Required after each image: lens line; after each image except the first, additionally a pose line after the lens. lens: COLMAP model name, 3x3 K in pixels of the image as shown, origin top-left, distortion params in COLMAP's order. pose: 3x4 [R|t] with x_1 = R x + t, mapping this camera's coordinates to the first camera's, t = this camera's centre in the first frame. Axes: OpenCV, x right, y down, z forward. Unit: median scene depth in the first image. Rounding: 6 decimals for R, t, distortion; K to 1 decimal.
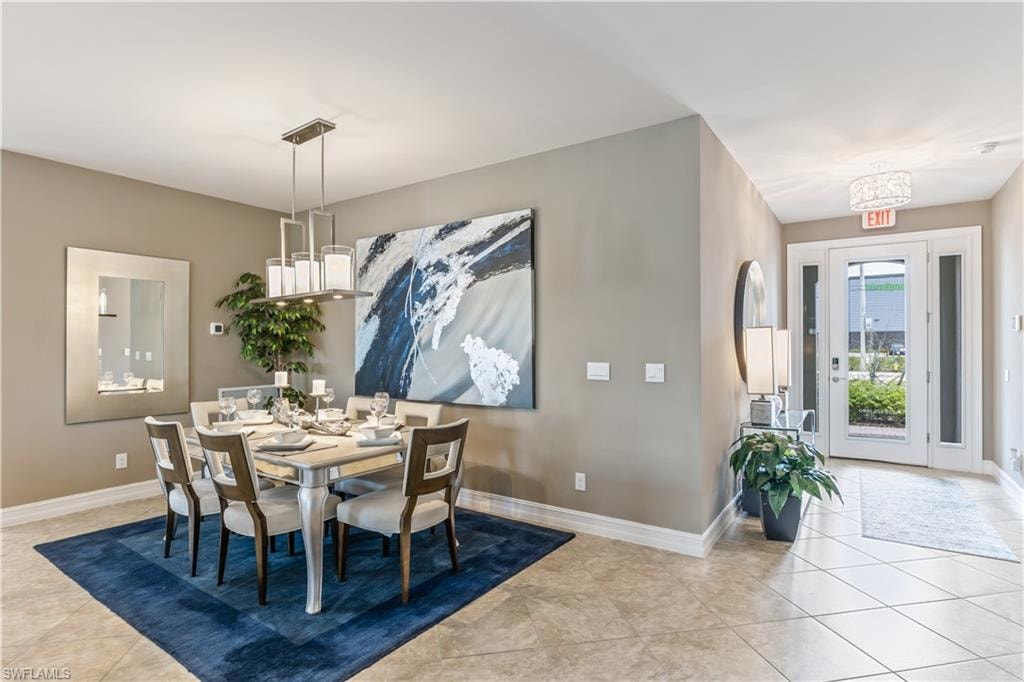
lens RADIAL K [[523.6, 0, 508.8], [0, 523.6, 343.4], [0, 0, 1]] dist [-0.005905, -0.002546]
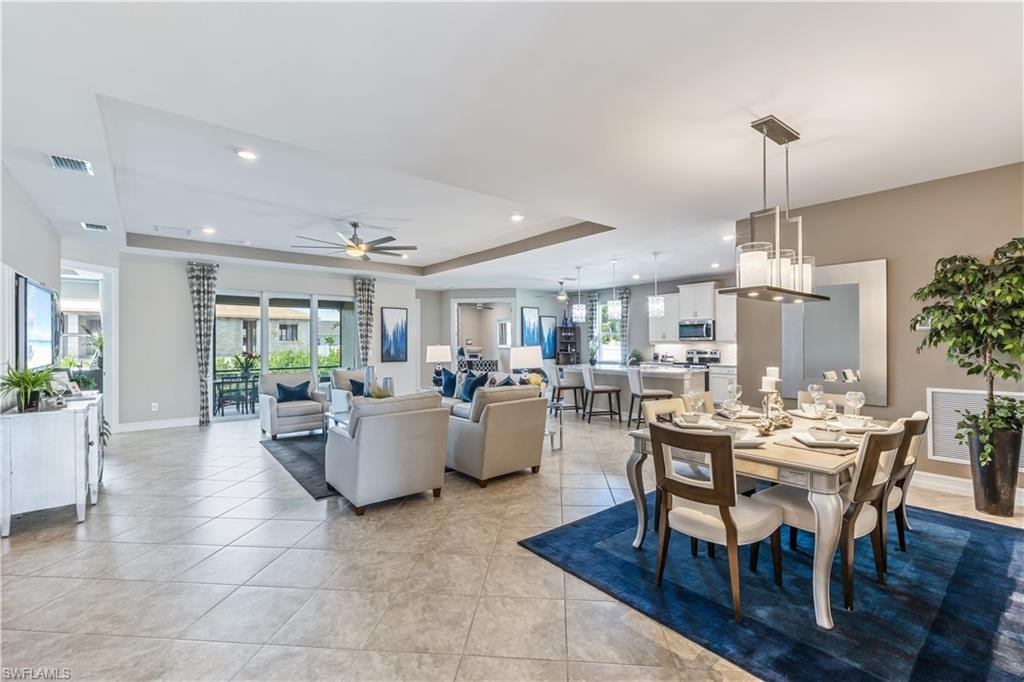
lens RADIAL K [[447.9, 0, 517.5], [0, 447.9, 340.3], [0, 0, 1]] dist [0.001140, -0.000010]
pose [[-0.280486, 0.000295, -0.959858, 0.446921], [0.010066, 0.999946, -0.002634, -0.003296], [0.959805, -0.010401, -0.280473, 0.578140]]
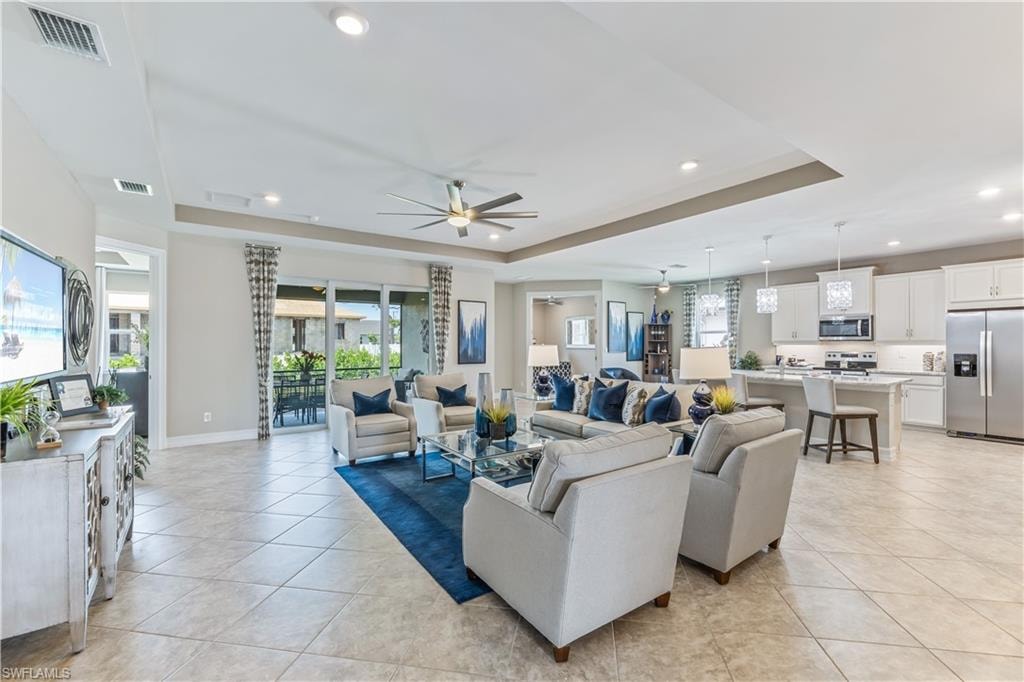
lens RADIAL K [[432.6, 0, 514.0], [0, 432.6, 340.3], [0, 0, 1]] dist [-0.003705, -0.000376]
pose [[-0.346875, -0.000772, -0.937911, 0.170374], [0.005891, 0.999978, -0.003001, -0.002050], [0.937893, -0.006567, -0.346863, 0.196145]]
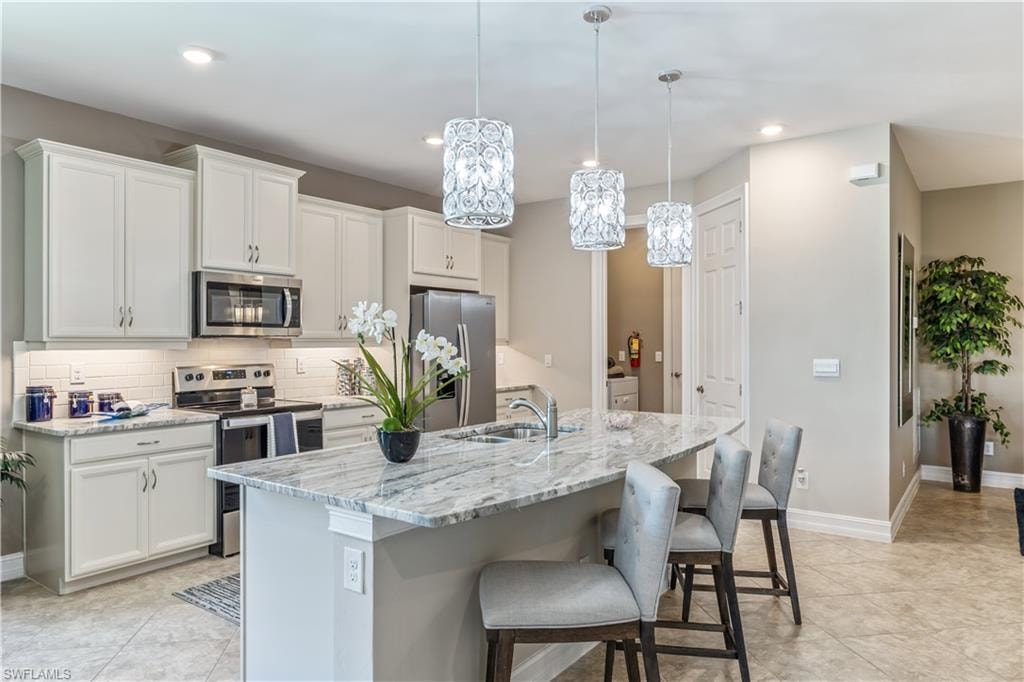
lens RADIAL K [[651.1, 0, 507.4], [0, 651.1, 343.4], [0, 0, 1]] dist [-0.014983, 0.003985]
pose [[0.998990, 0.003477, -0.044796, -1.325237], [-0.003209, 0.999976, 0.006064, 0.003509], [0.044816, -0.005915, 0.998978, -0.149814]]
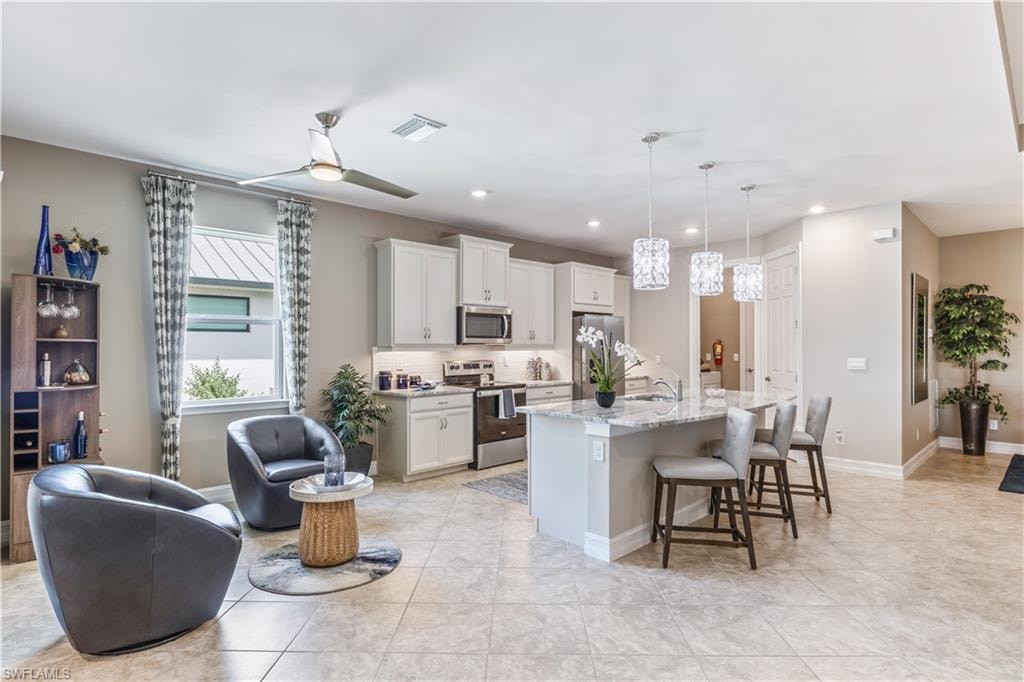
lens RADIAL K [[523.6, 0, 511.2], [0, 523.6, 346.0], [0, 0, 1]] dist [-0.005905, -0.002546]
pose [[0.977378, 0.002528, -0.211486, -1.405898], [-0.002108, 0.999995, 0.002211, 0.003020], [0.211490, -0.001716, 0.977379, -0.477222]]
